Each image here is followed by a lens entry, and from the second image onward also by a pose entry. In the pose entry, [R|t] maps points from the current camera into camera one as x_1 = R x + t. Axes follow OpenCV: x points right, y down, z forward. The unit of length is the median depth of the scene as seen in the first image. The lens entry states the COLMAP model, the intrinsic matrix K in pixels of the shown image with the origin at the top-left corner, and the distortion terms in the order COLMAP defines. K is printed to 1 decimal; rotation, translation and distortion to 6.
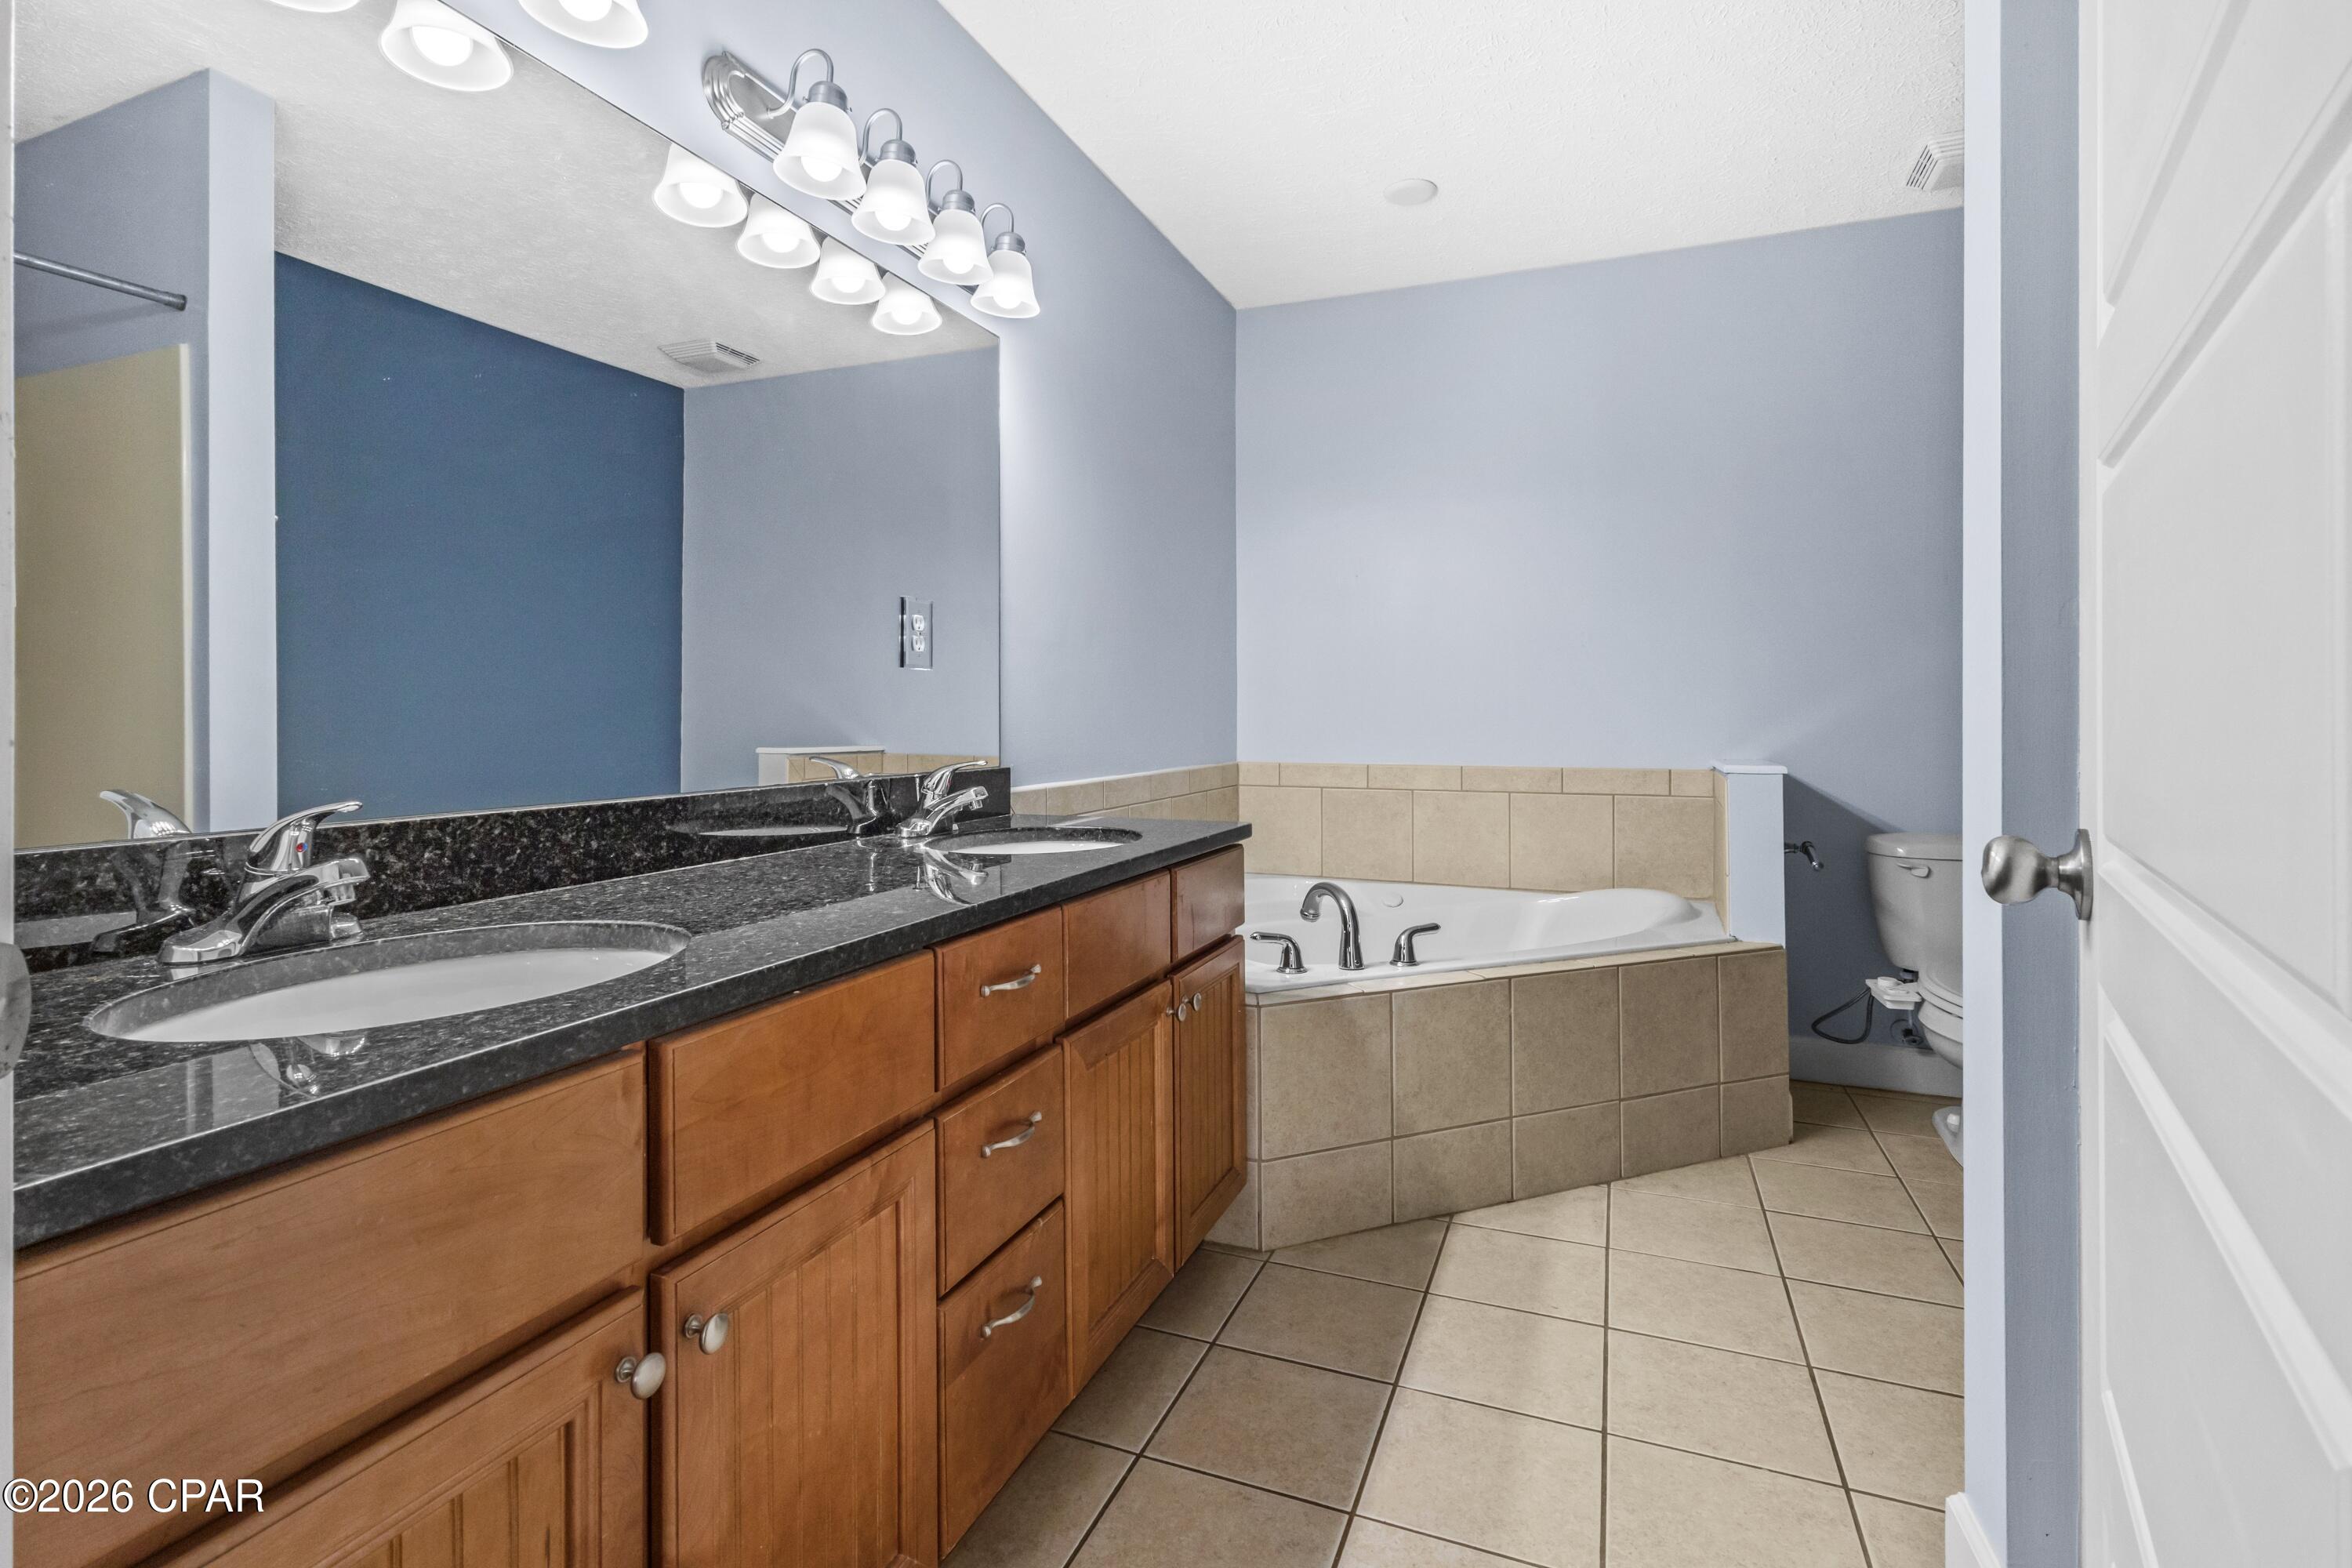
lens RADIAL K [[1099.7, 0, 1198.2], [0, 1099.7, 704.1], [0, 0, 1]] dist [-0.000593, 0.001313]
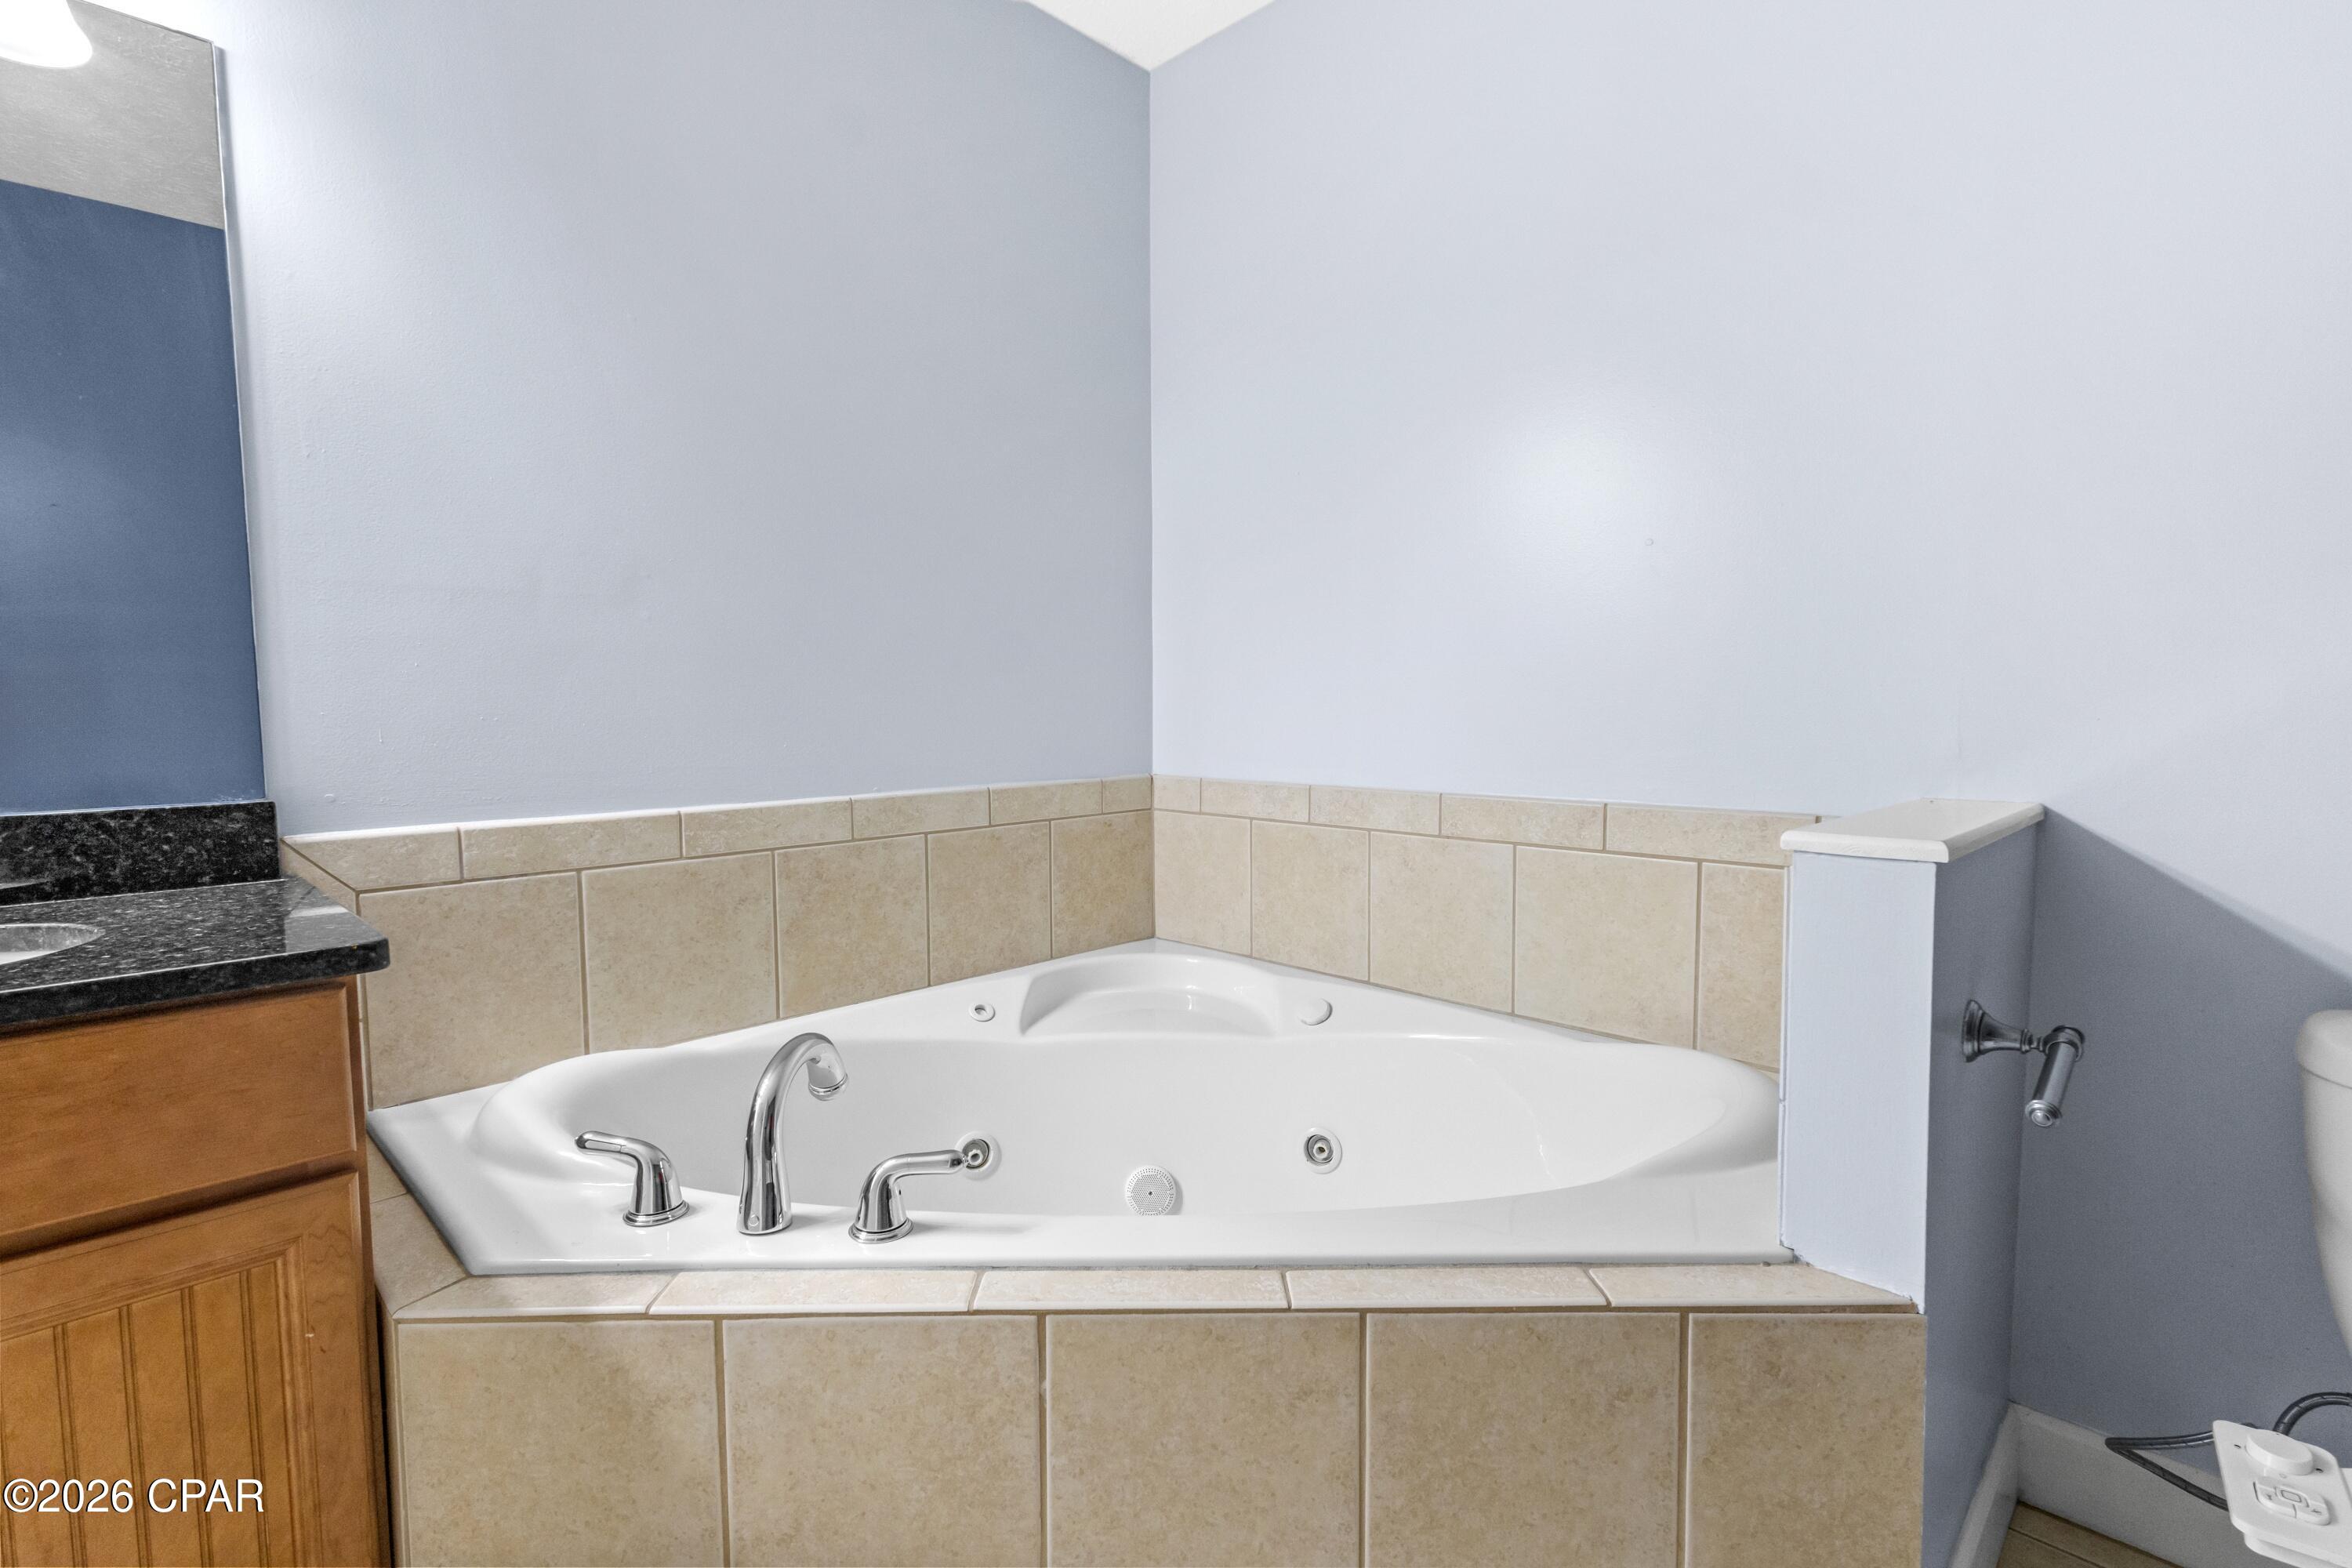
lens RADIAL K [[1099.7, 0, 1176.7], [0, 1099.7, 772.0], [0, 0, 1]] dist [-0.000593, 0.001313]
pose [[0.923461, 0.019824, -0.383179, 0.453195], [0.009635, 0.997151, 0.074809, 0.002296], [0.383570, -0.072775, 0.920640, 0.580049]]
